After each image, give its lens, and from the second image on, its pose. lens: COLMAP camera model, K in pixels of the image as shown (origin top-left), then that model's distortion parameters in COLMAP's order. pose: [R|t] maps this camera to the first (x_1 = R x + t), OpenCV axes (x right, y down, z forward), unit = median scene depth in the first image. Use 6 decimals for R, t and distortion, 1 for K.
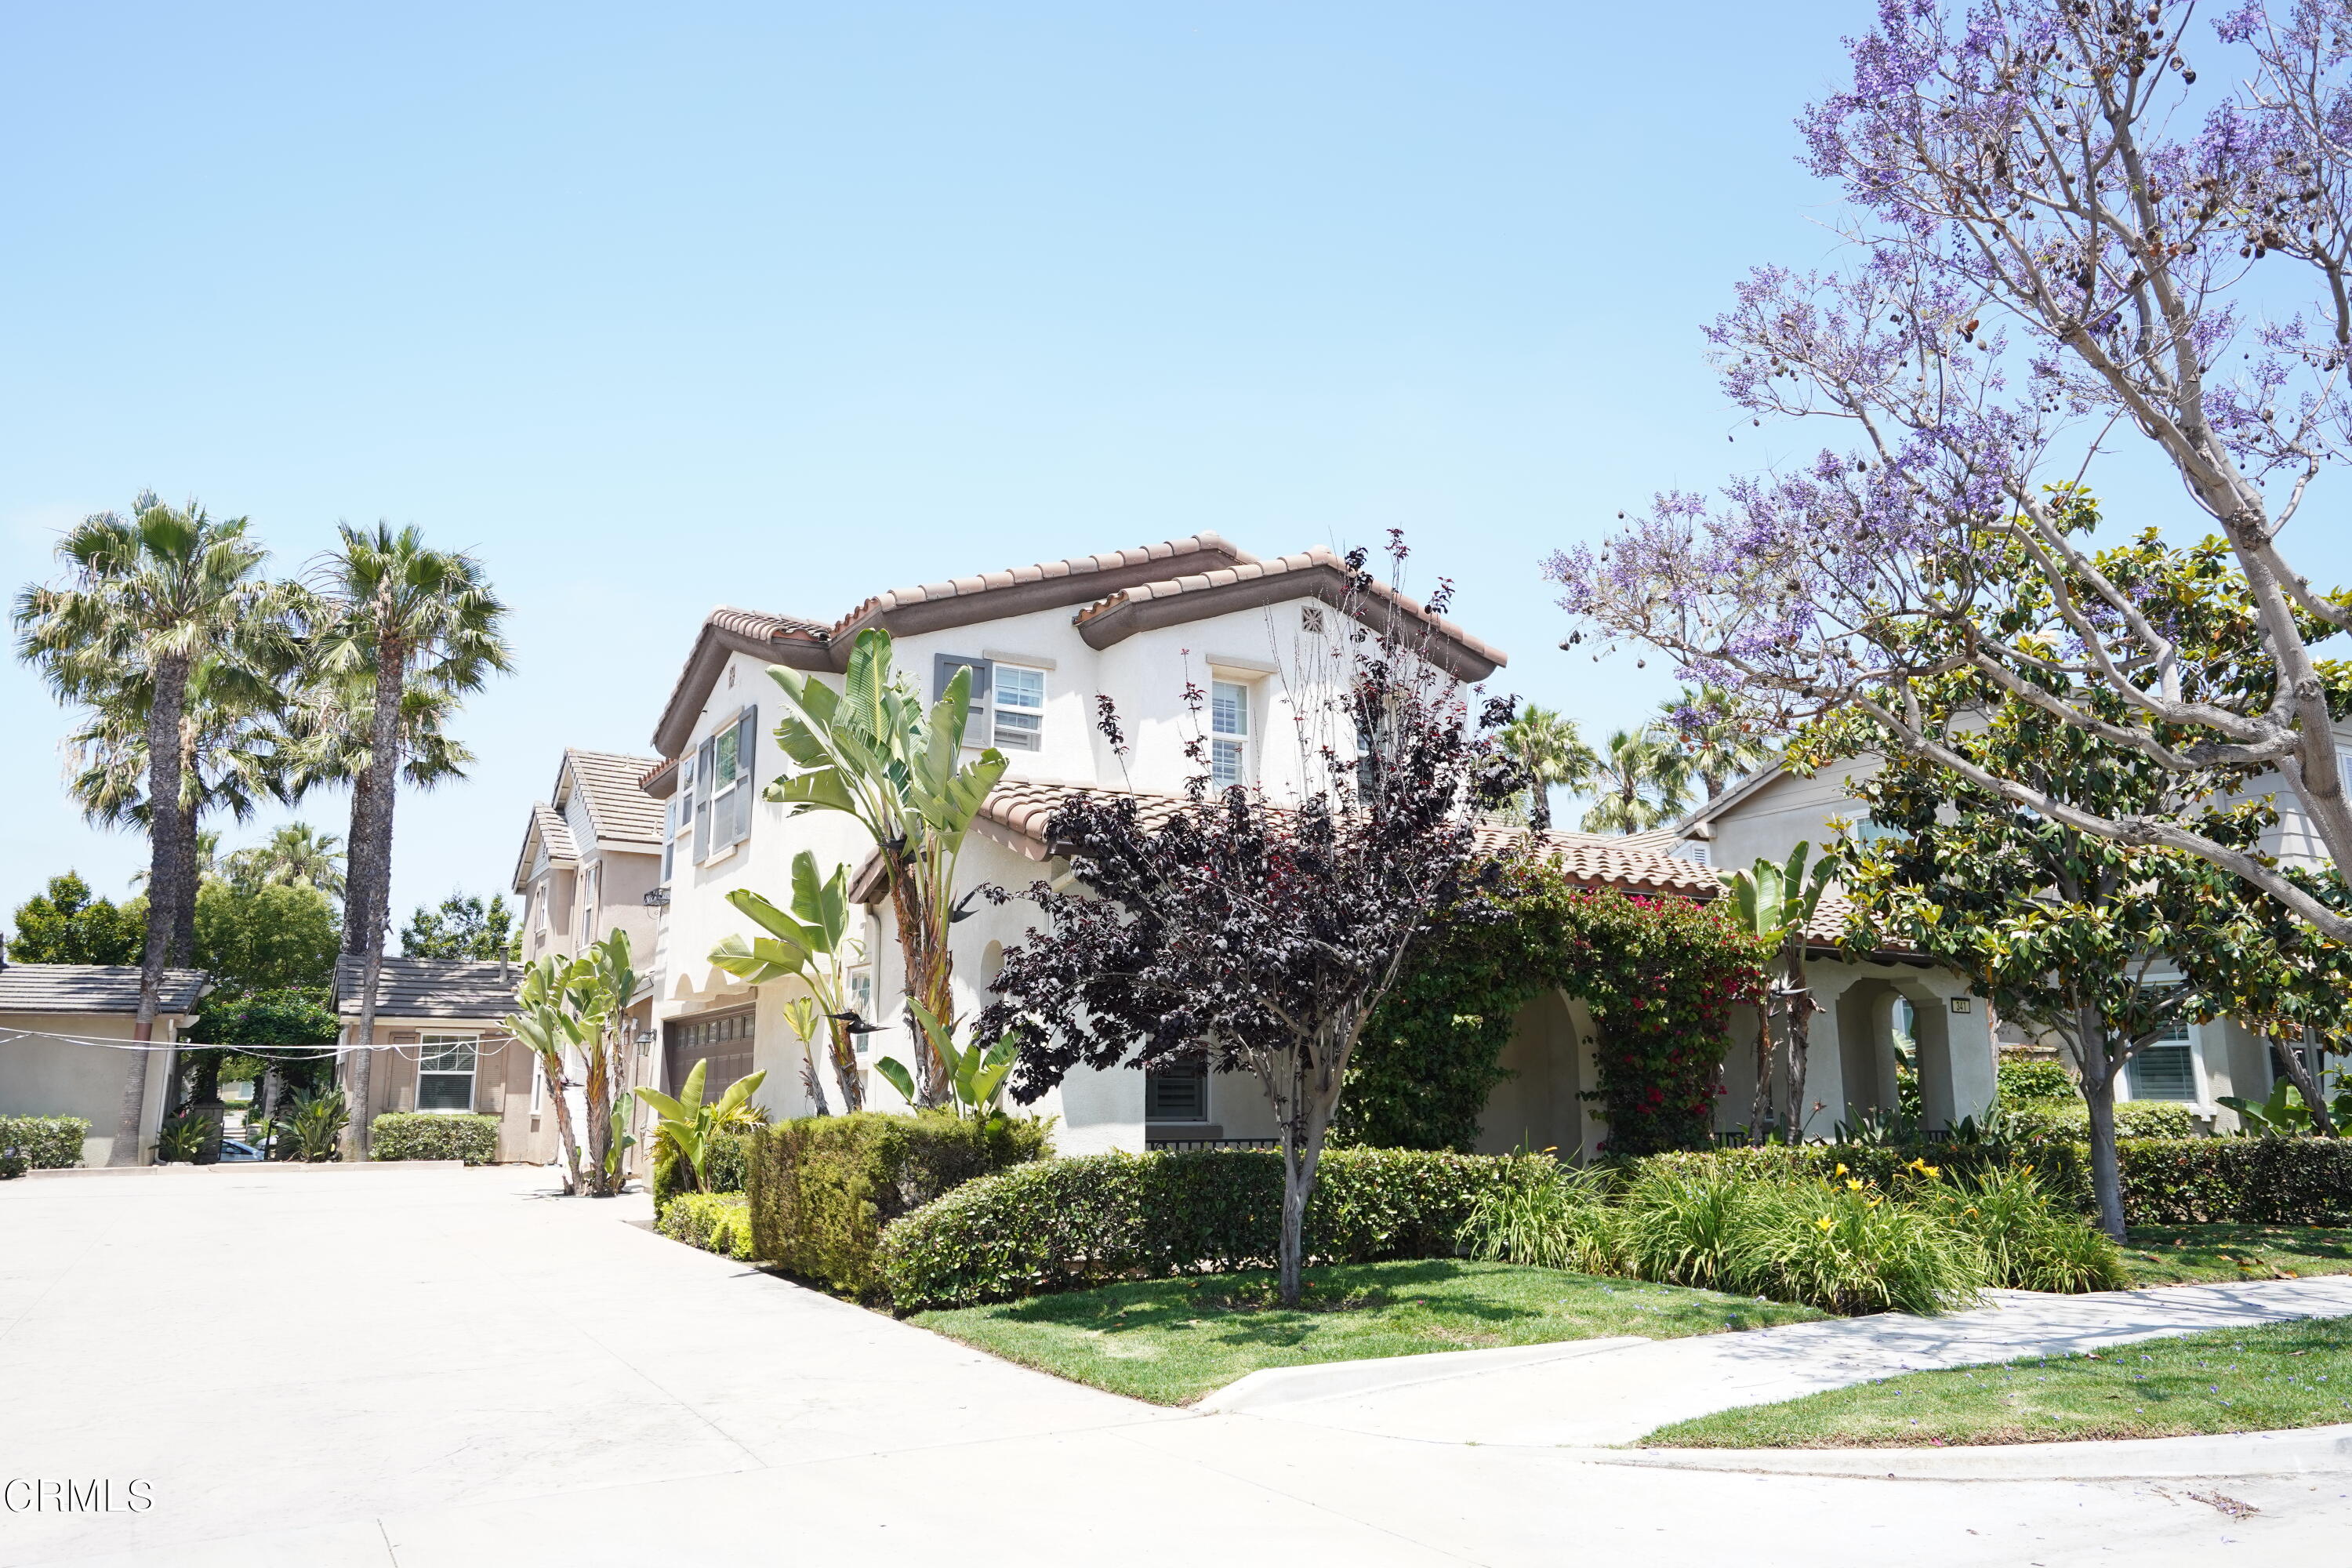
lens RADIAL K [[1712.9, 0, 1172.0], [0, 1712.9, 788.8], [0, 0, 1]] dist [0.017765, 0.018823]
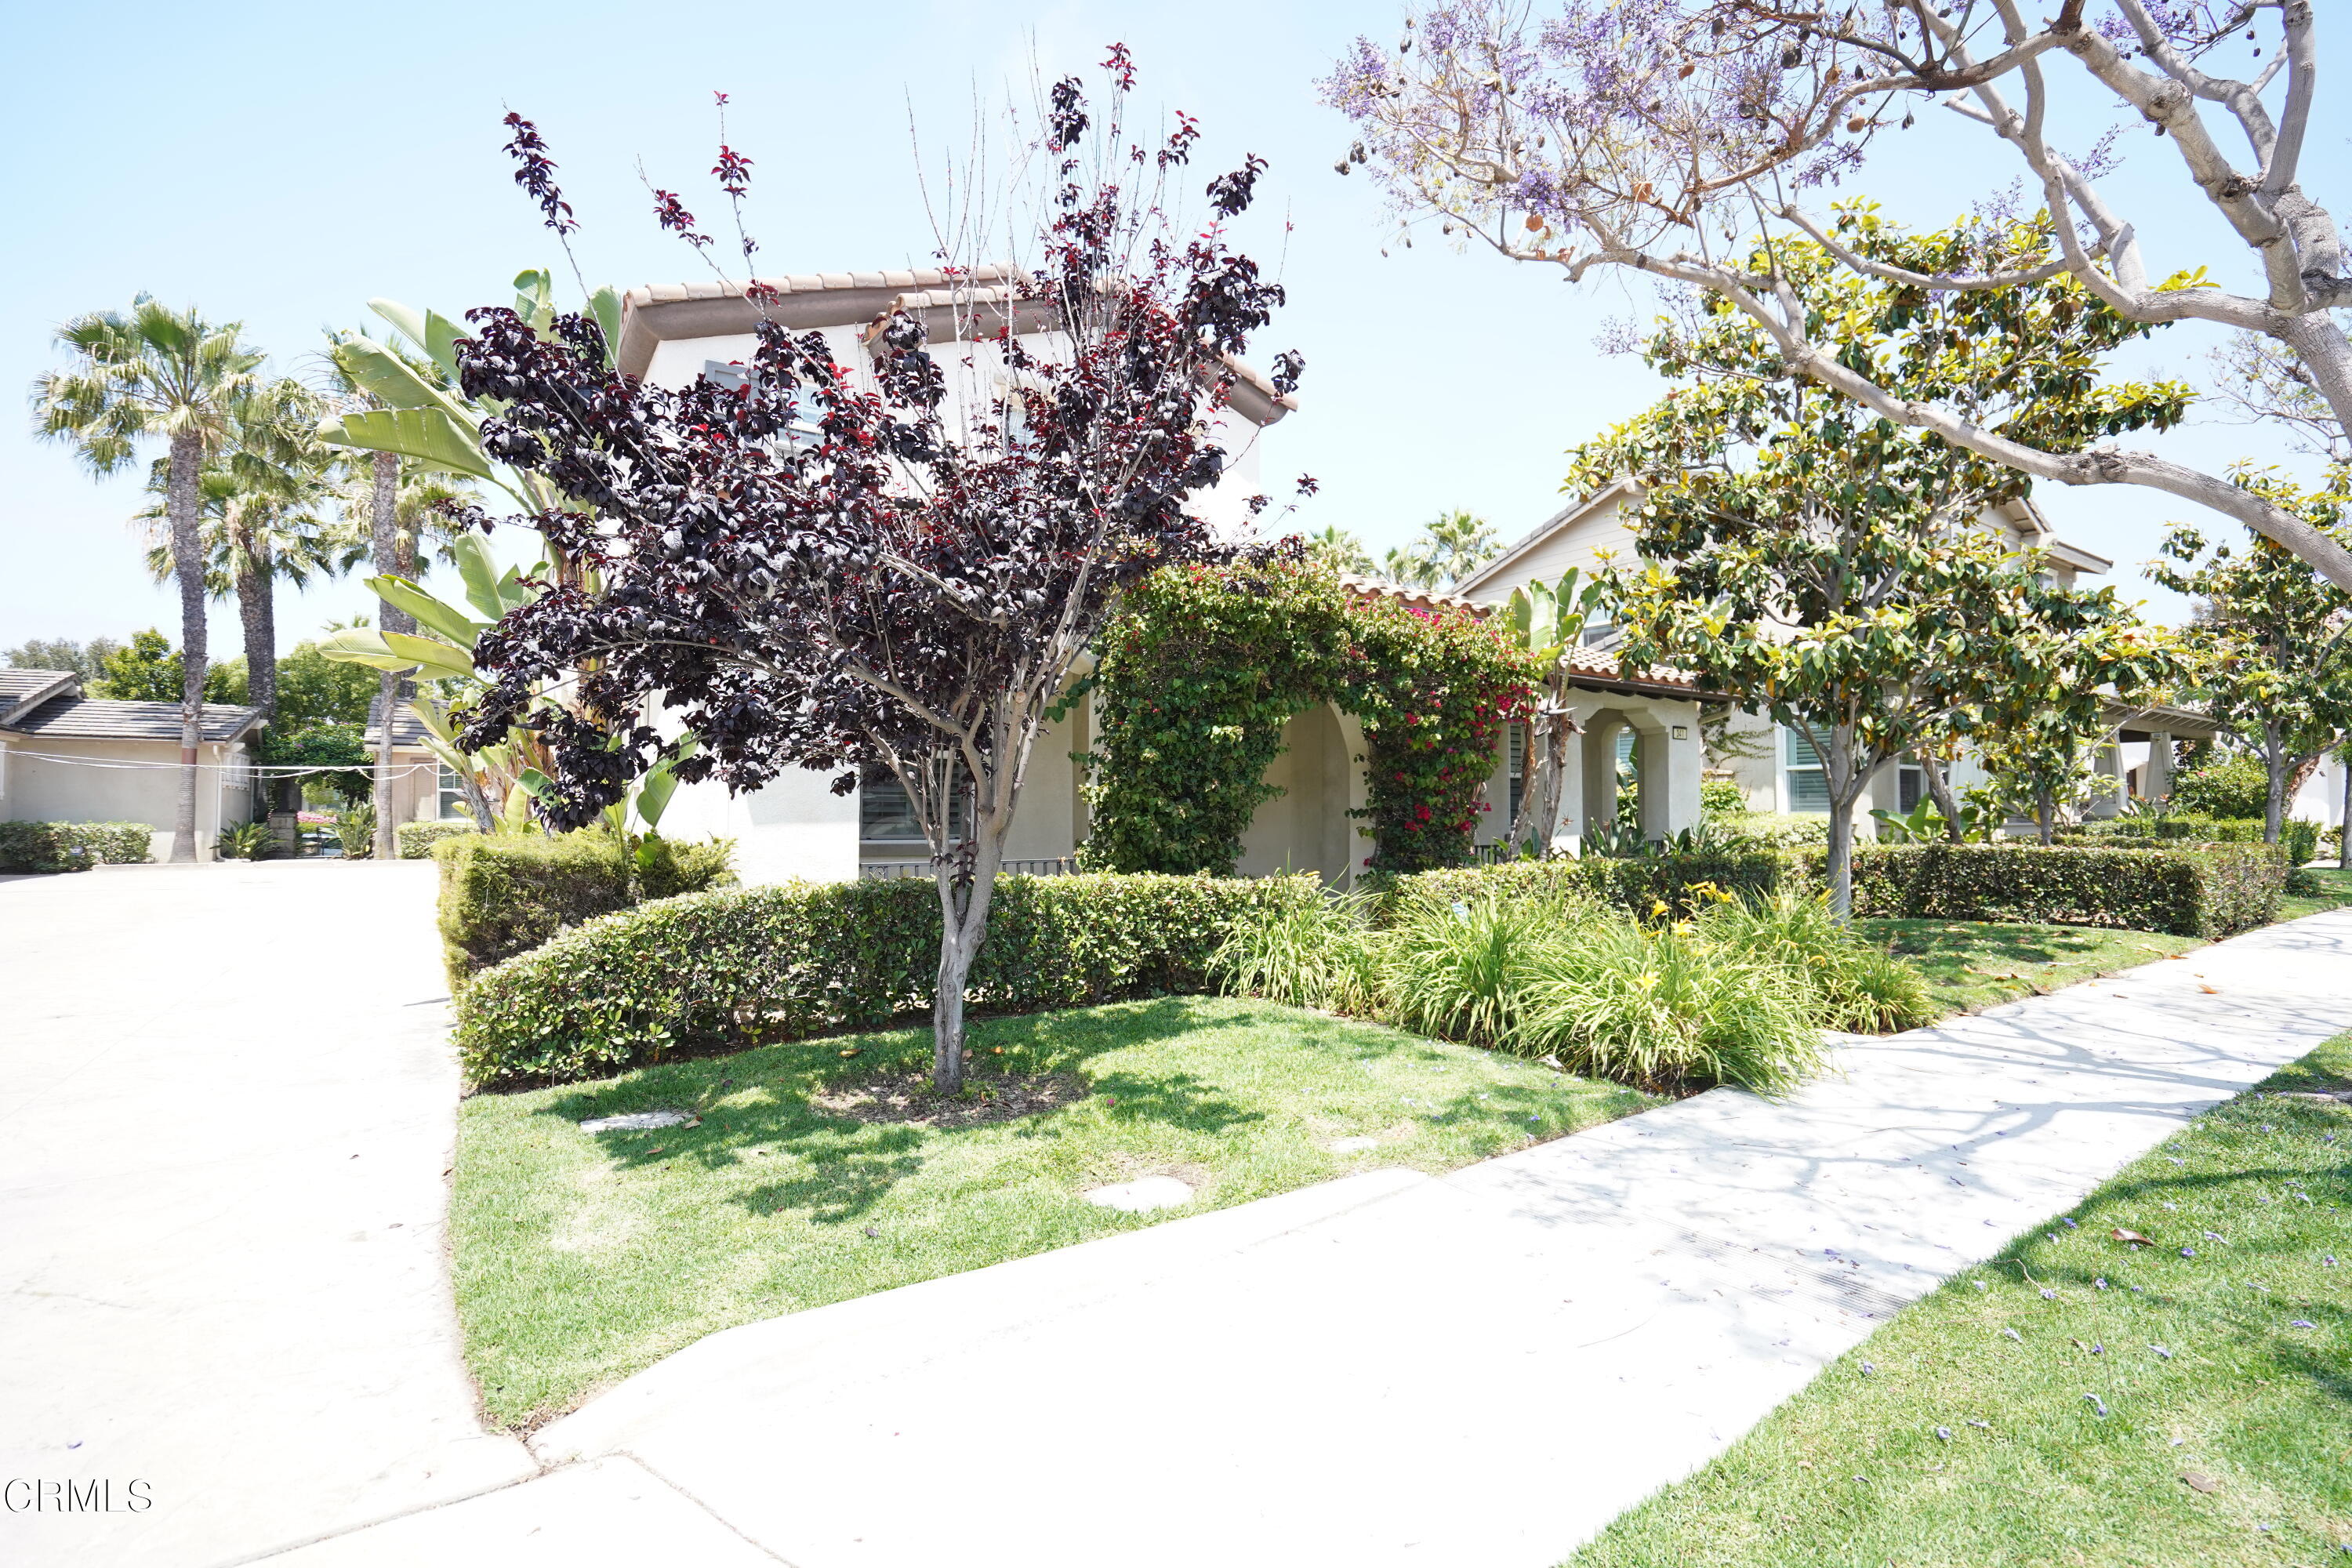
lens RADIAL K [[1077.5, 0, 1180.0], [0, 1077.5, 790.4], [0, 0, 1]] dist [-0.044623, 0.011327]
pose [[0.997712, 0.001892, 0.067582, 0.106990], [-0.012742, 0.986957, 0.160481, 0.073176], [-0.066397, -0.160975, 0.984723, 0.430864]]
